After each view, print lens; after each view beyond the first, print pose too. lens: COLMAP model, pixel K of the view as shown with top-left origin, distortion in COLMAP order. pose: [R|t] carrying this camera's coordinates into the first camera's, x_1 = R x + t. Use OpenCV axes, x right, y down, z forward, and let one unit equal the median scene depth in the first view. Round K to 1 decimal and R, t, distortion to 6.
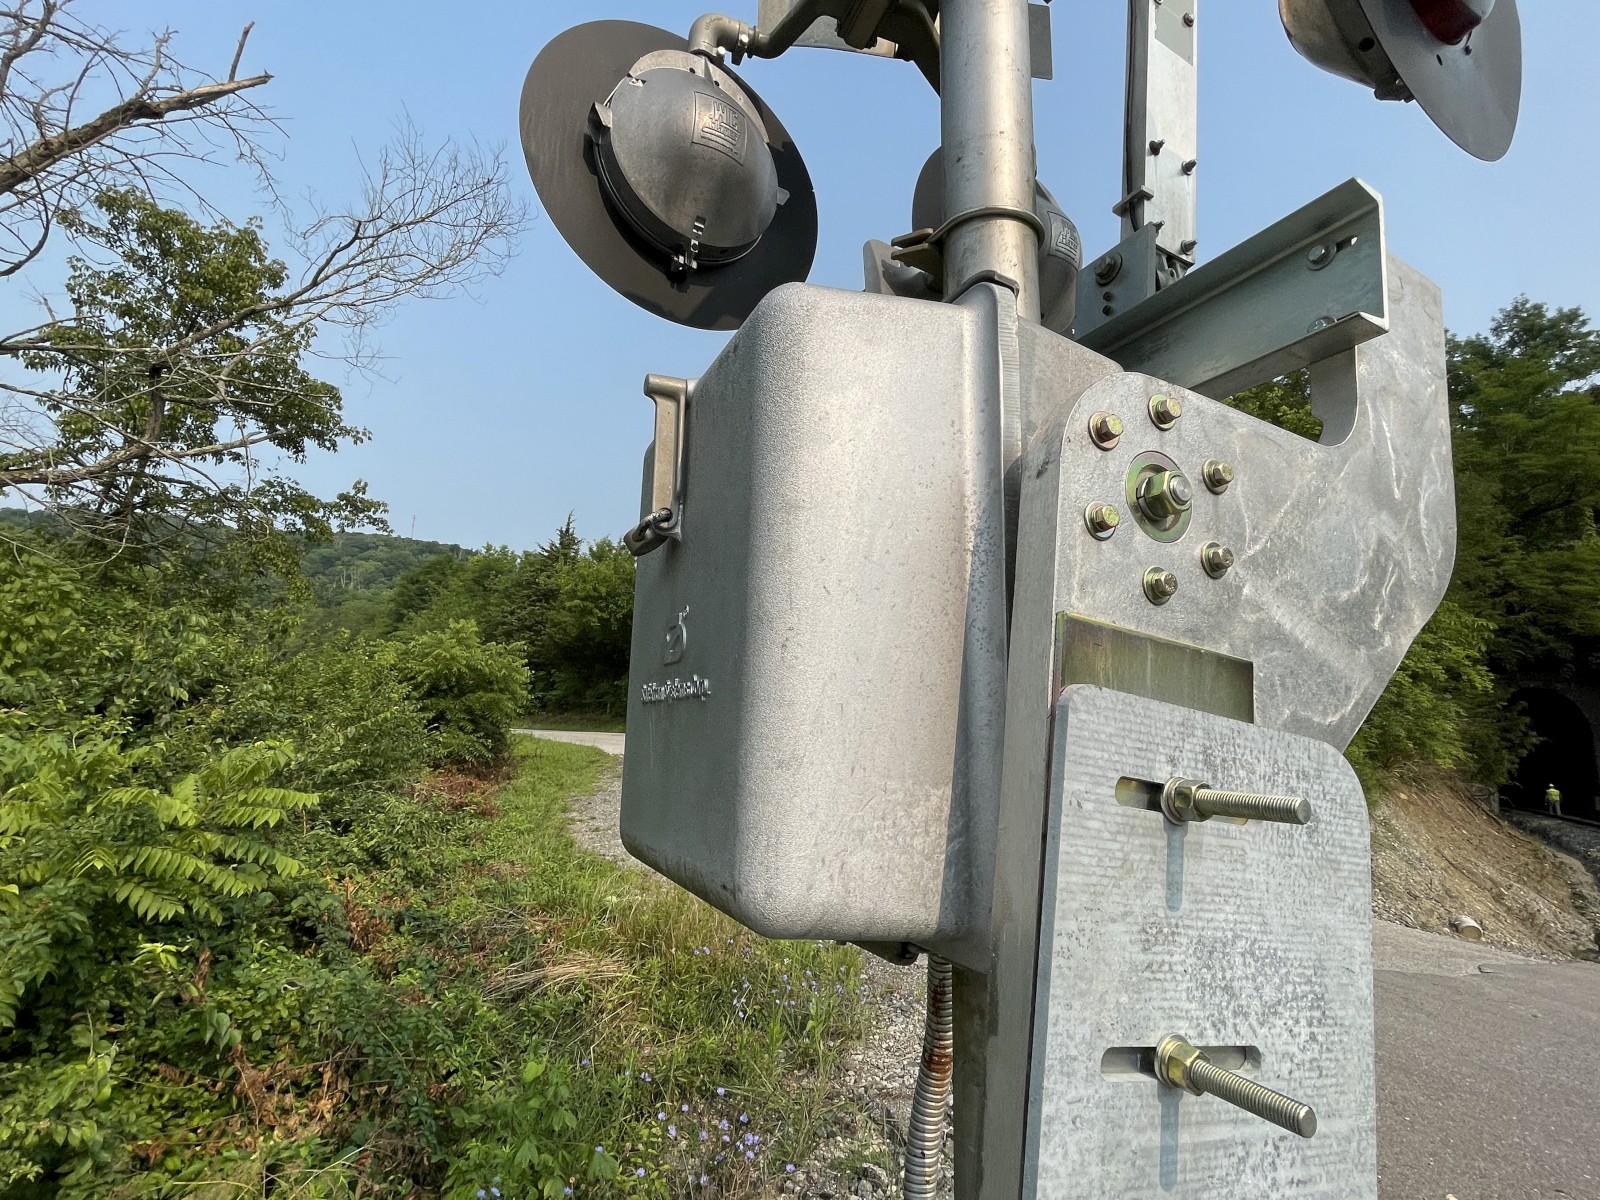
lens RADIAL K [[765.4, 0, 800.0], [0, 765.4, 600.0], [0, 0, 1]] dist [0.000152, -0.000060]
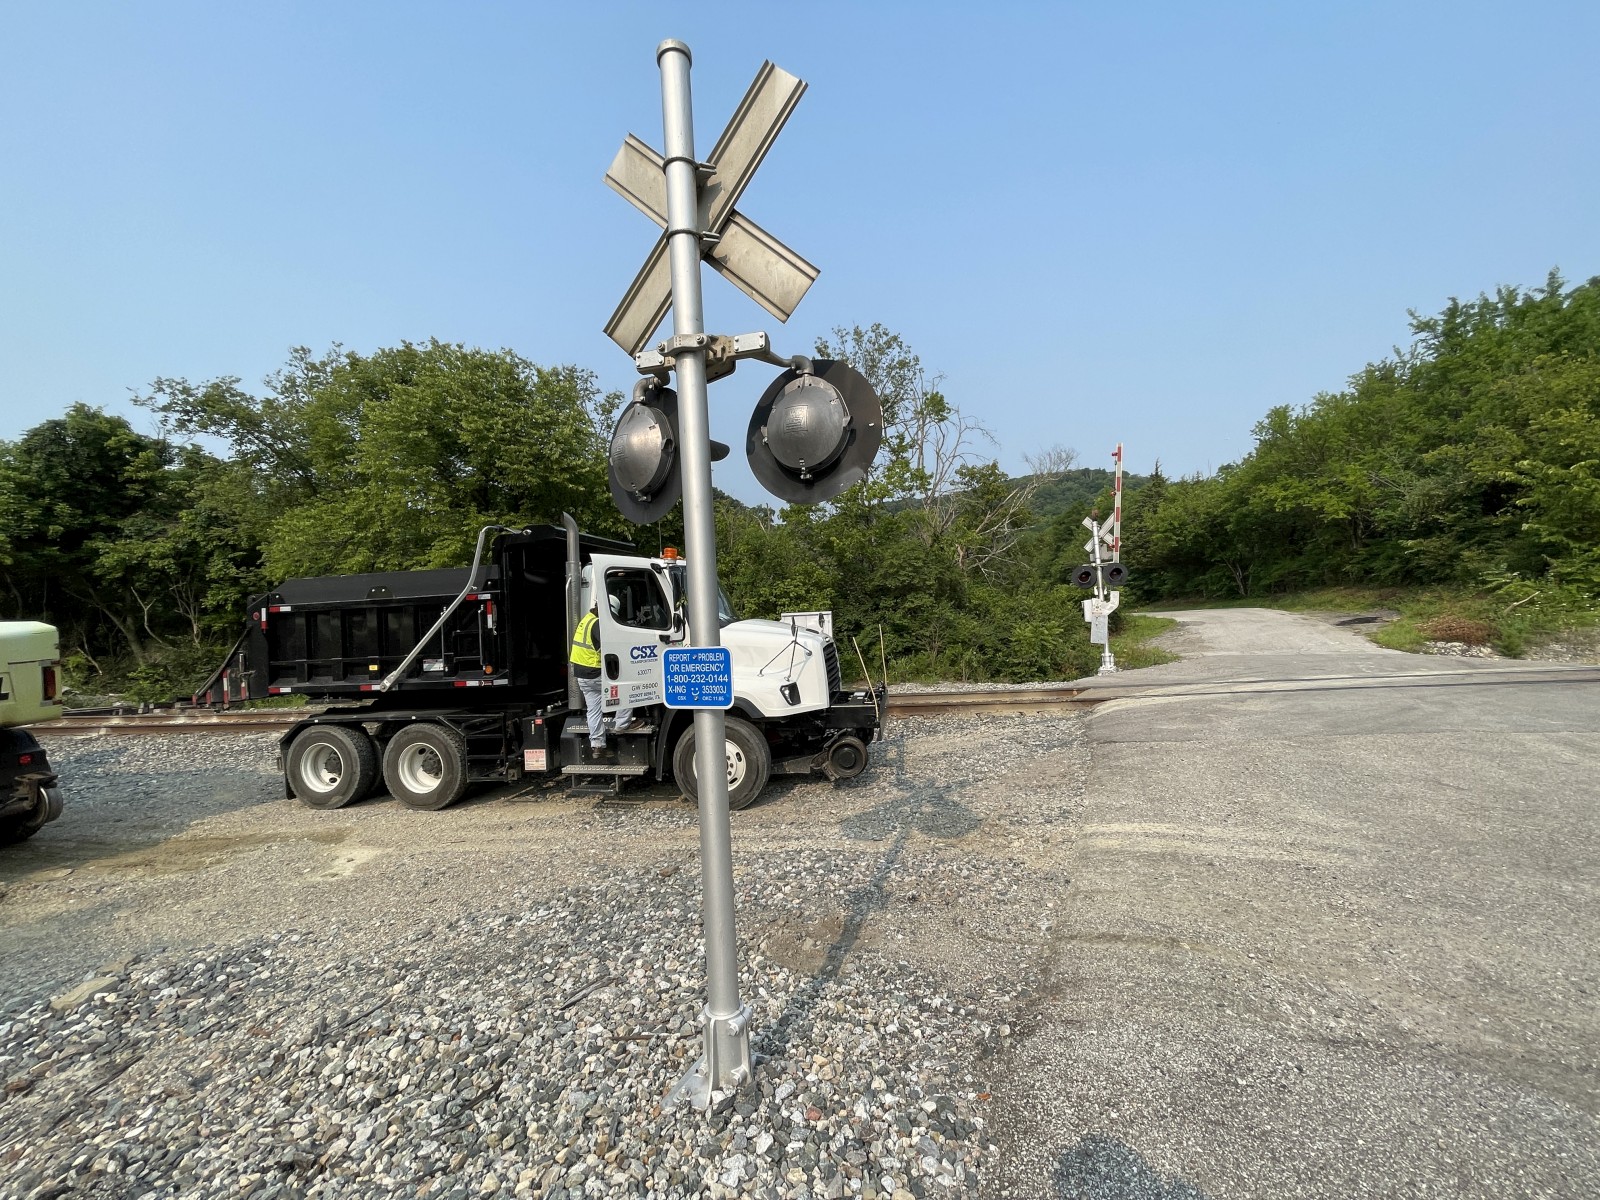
lens RADIAL K [[644.7, 0, 805.1], [0, 644.7, 599.9], [0, 0, 1]] dist [-0.002822, 0.000145]
pose [[0.641560, -0.110473, -0.759076, 0.175889], [0.215975, 0.975556, 0.040560, -0.055724], [0.736040, -0.189963, 0.649737, -0.337960]]
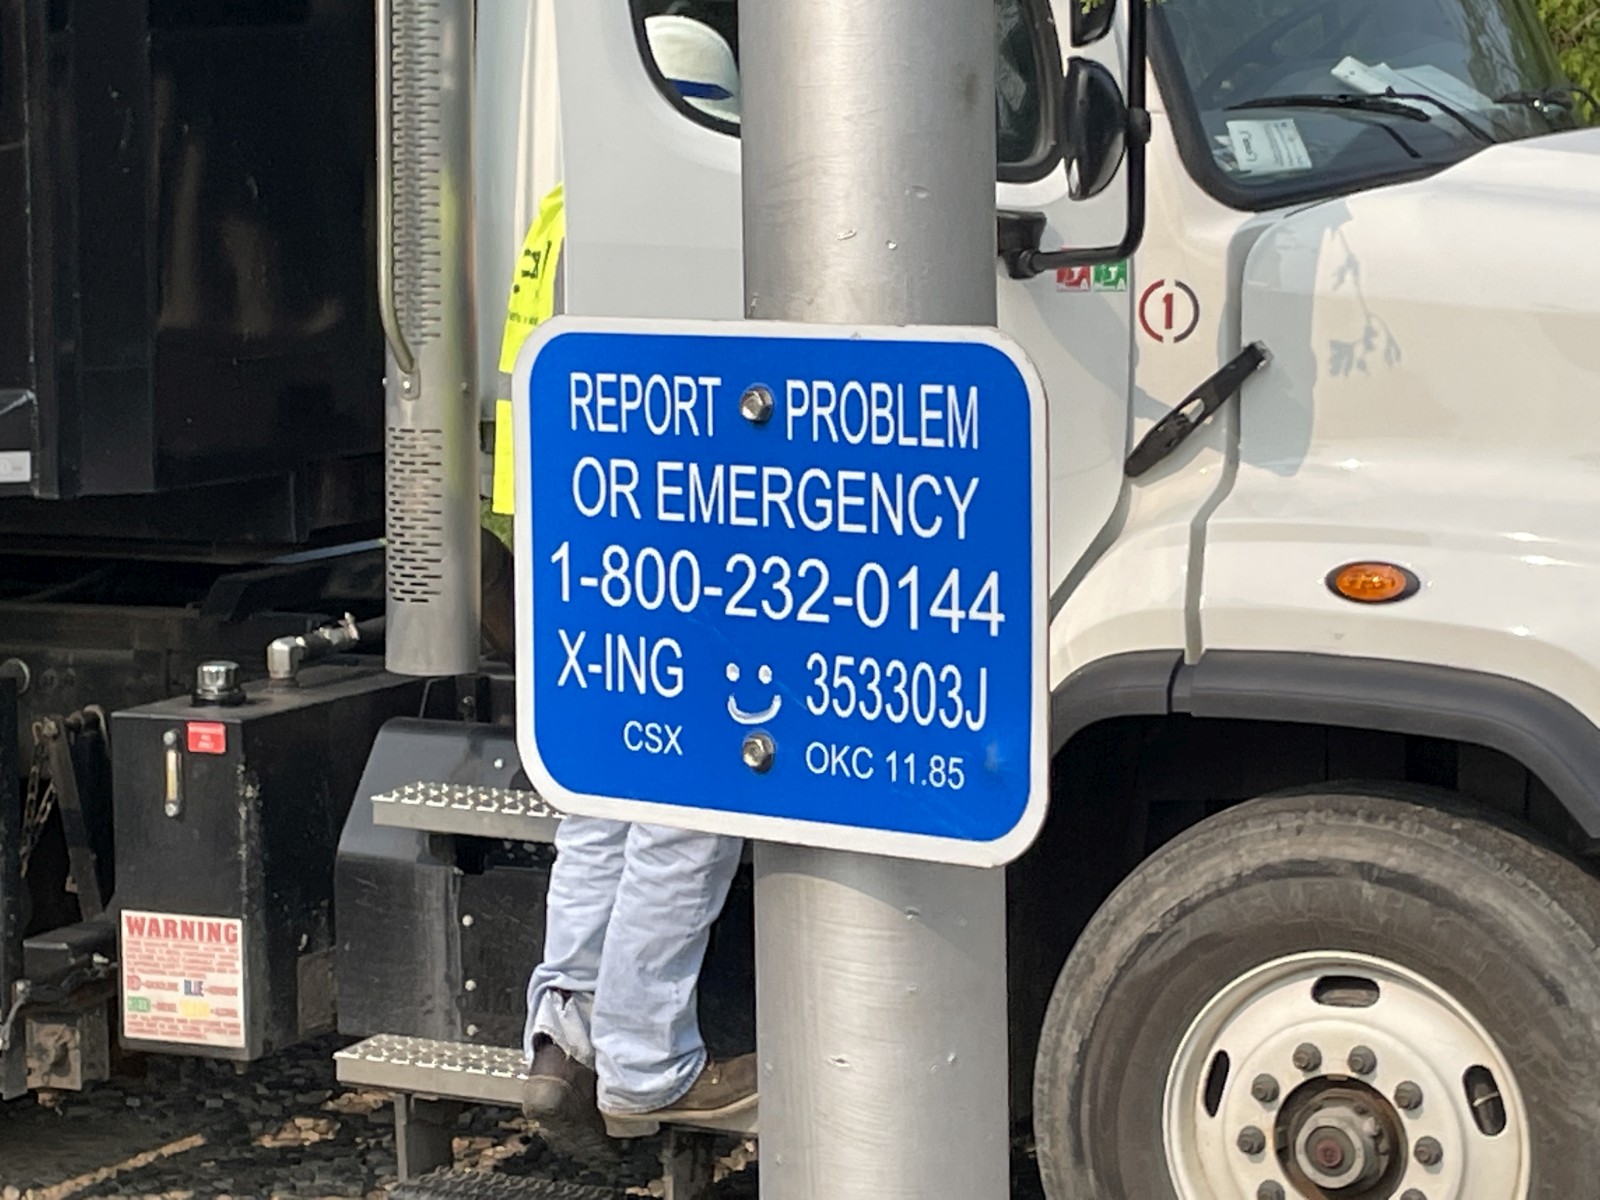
lens RADIAL K [[4300.4, 0, 800.0], [0, 4300.4, 600.0], [0, 0, 1]] dist [0.021742, 0.142153]
pose [[0.388498, 0.034345, -0.920809, 0.169000], [0.191454, 0.974488, 0.117124, -0.054169], [0.901340, -0.221795, 0.372012, -0.328238]]
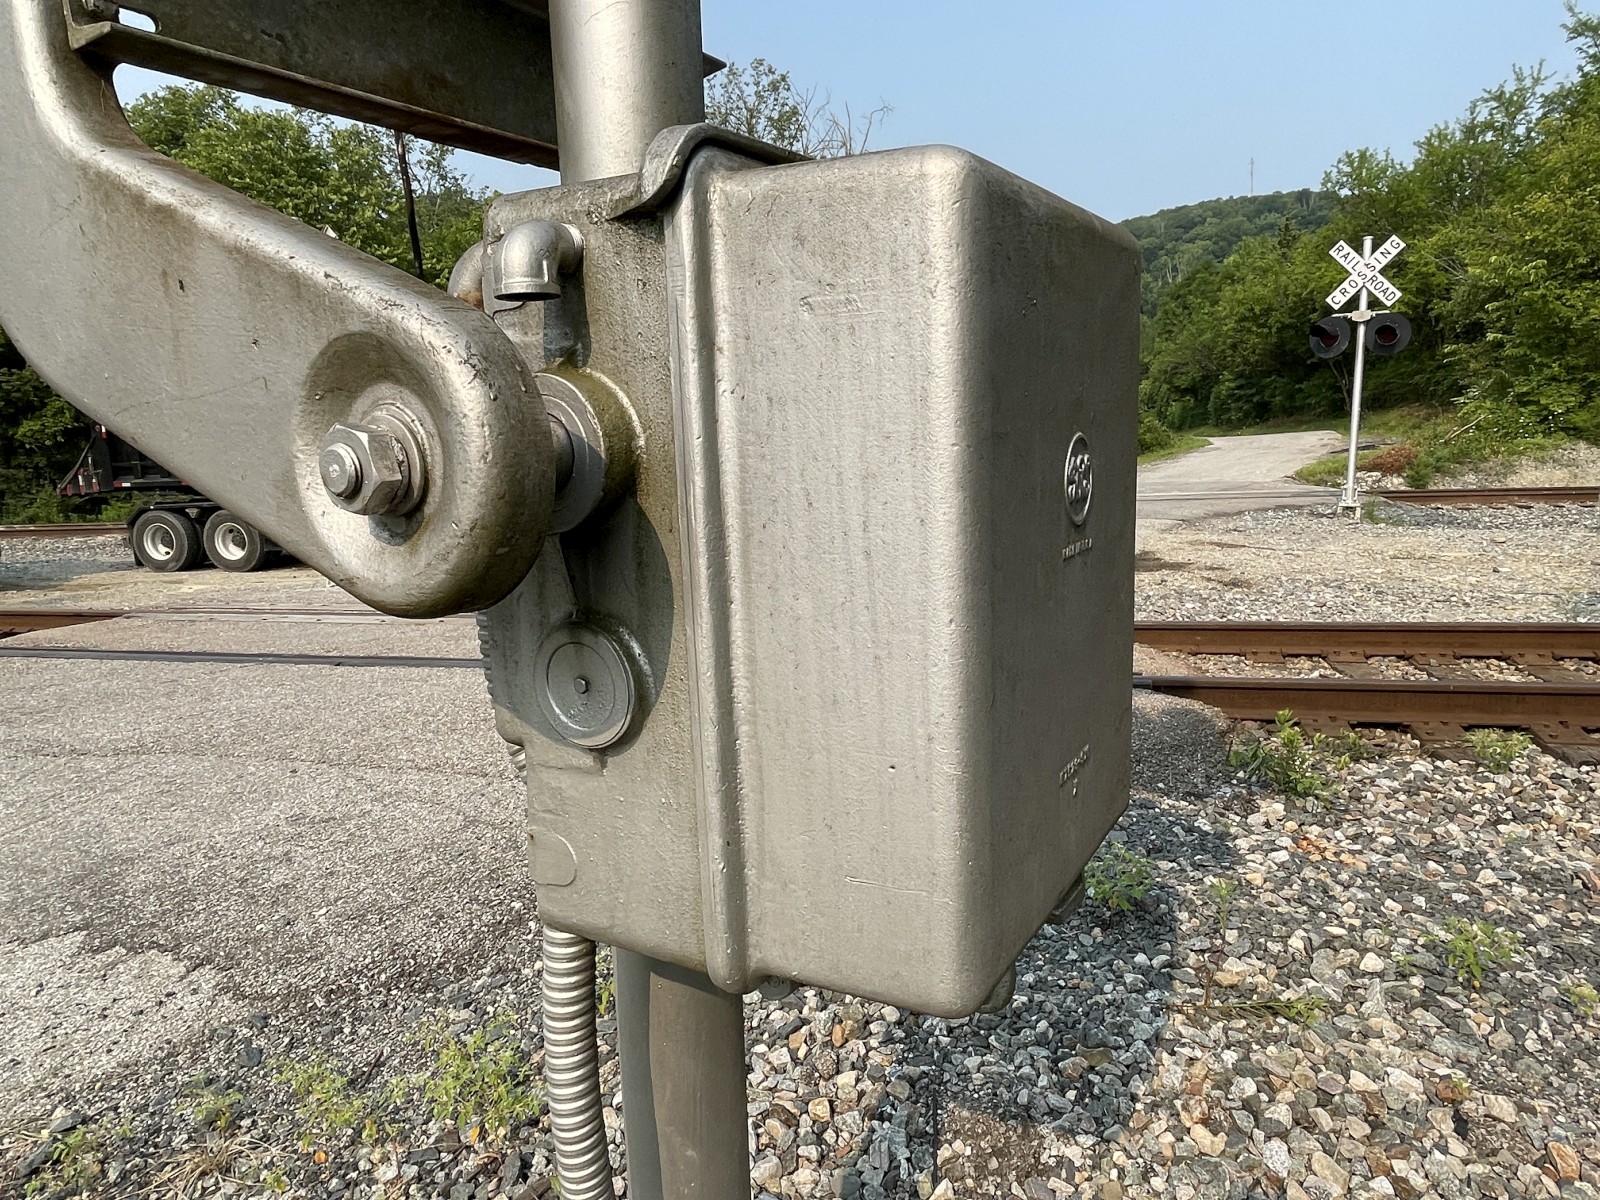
lens RADIAL K [[1039.4, 0, 808.8], [0, 1039.4, 599.1], [0, 0, 1]] dist [0.000410, -0.001430]
pose [[0.620344, 0.035980, -0.783504, 0.388220], [0.208092, 0.955597, 0.208642, -0.043499], [0.756221, -0.292471, 0.585312, -0.376226]]
